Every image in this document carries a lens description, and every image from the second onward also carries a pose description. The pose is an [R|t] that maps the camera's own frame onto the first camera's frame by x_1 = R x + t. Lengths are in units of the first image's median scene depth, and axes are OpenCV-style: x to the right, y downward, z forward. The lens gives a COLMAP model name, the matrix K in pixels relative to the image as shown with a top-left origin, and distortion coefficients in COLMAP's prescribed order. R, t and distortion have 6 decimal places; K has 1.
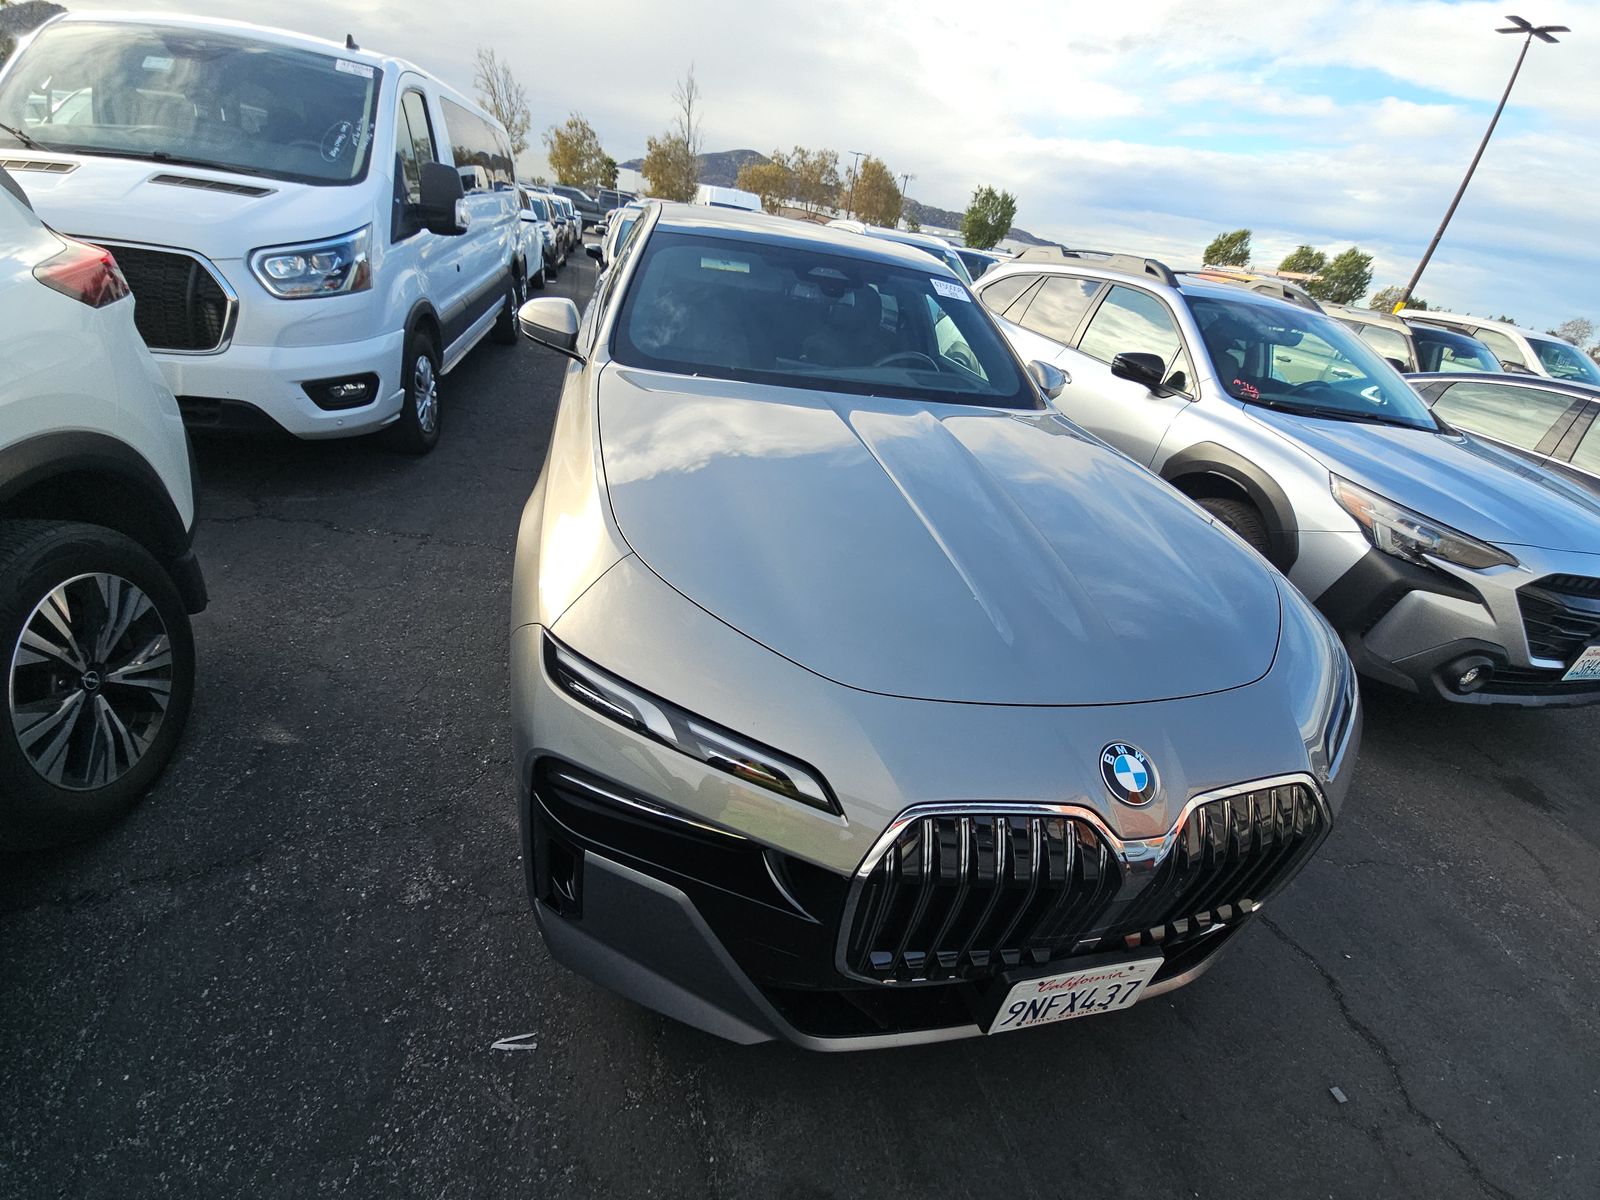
lens RADIAL K [[645.9, 0, 789.7], [0, 645.9, 599.6], [0, 0, 1]] dist [-0.007919, -0.003357]
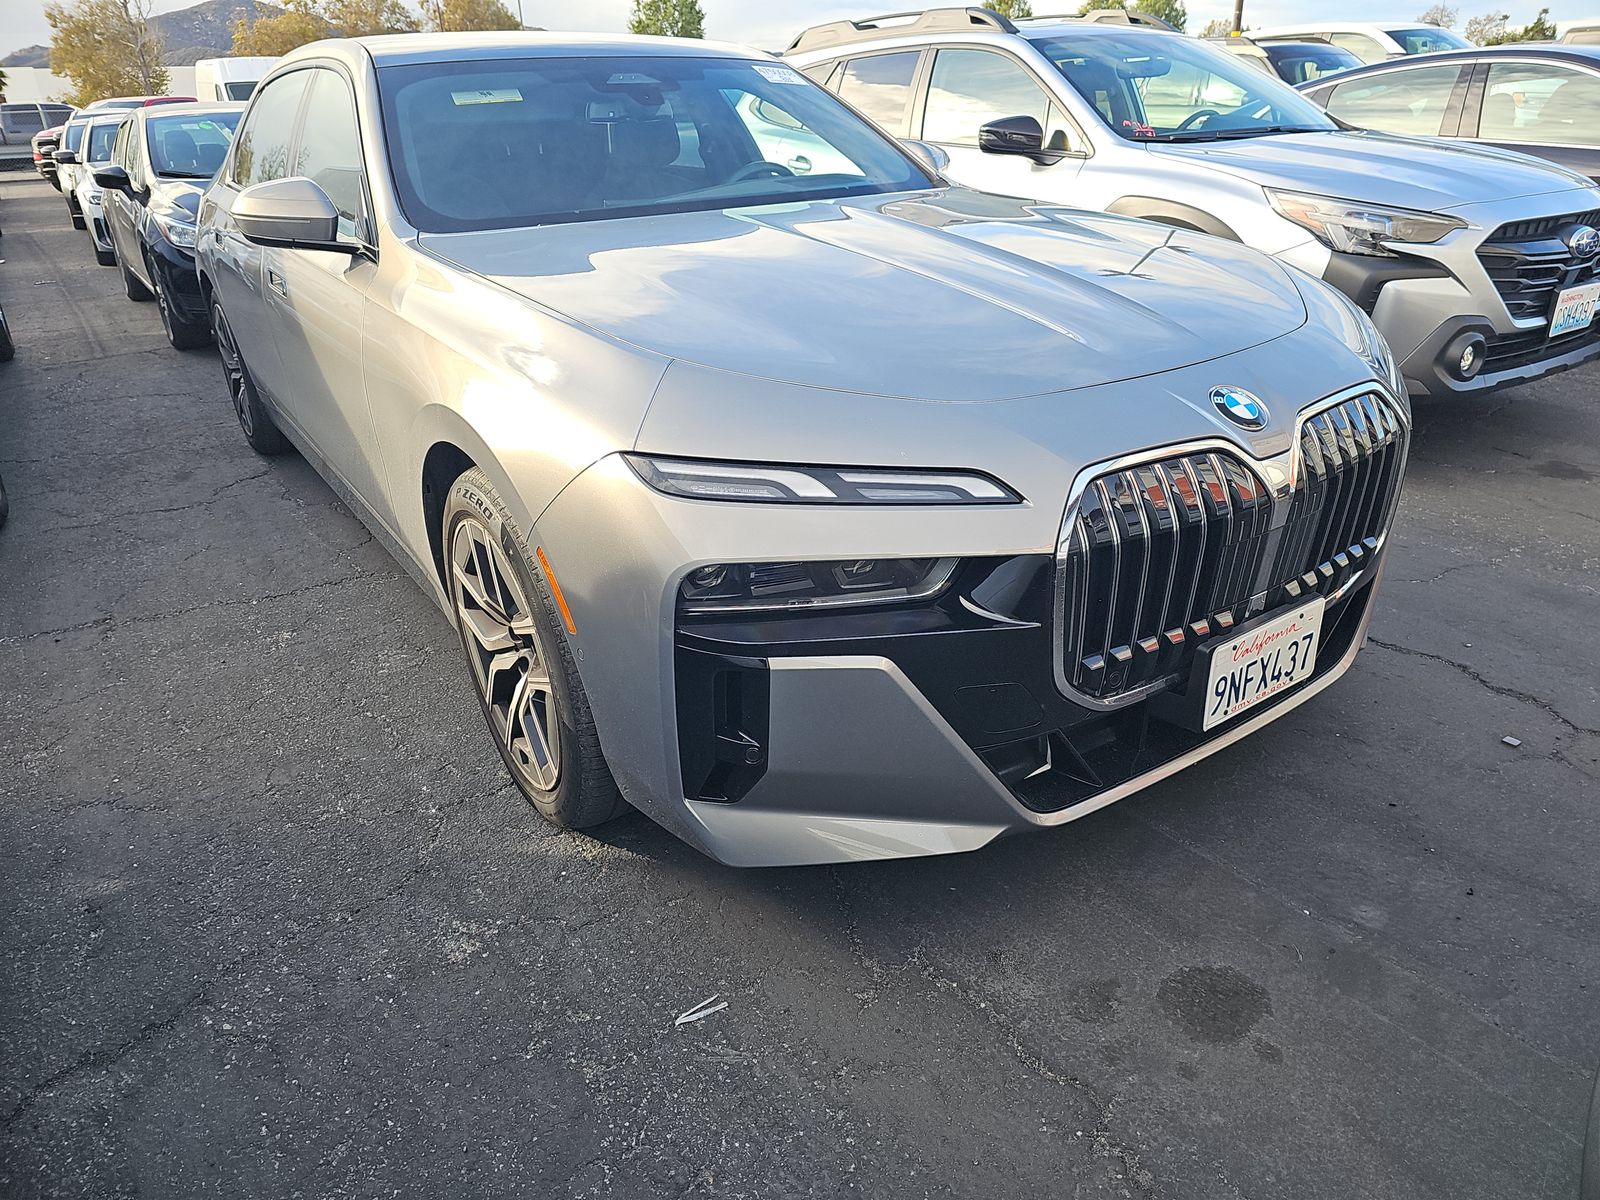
lens RADIAL K [[1042.9, 0, 801.3], [0, 1042.9, 602.1], [0, 0, 1]] dist [0.038886, -0.032784]
pose [[0.915508, -0.312707, 0.253102, -0.281707], [0.326033, 0.945290, -0.011408, 0.157452], [-0.235687, 0.092964, 0.967372, -0.188405]]
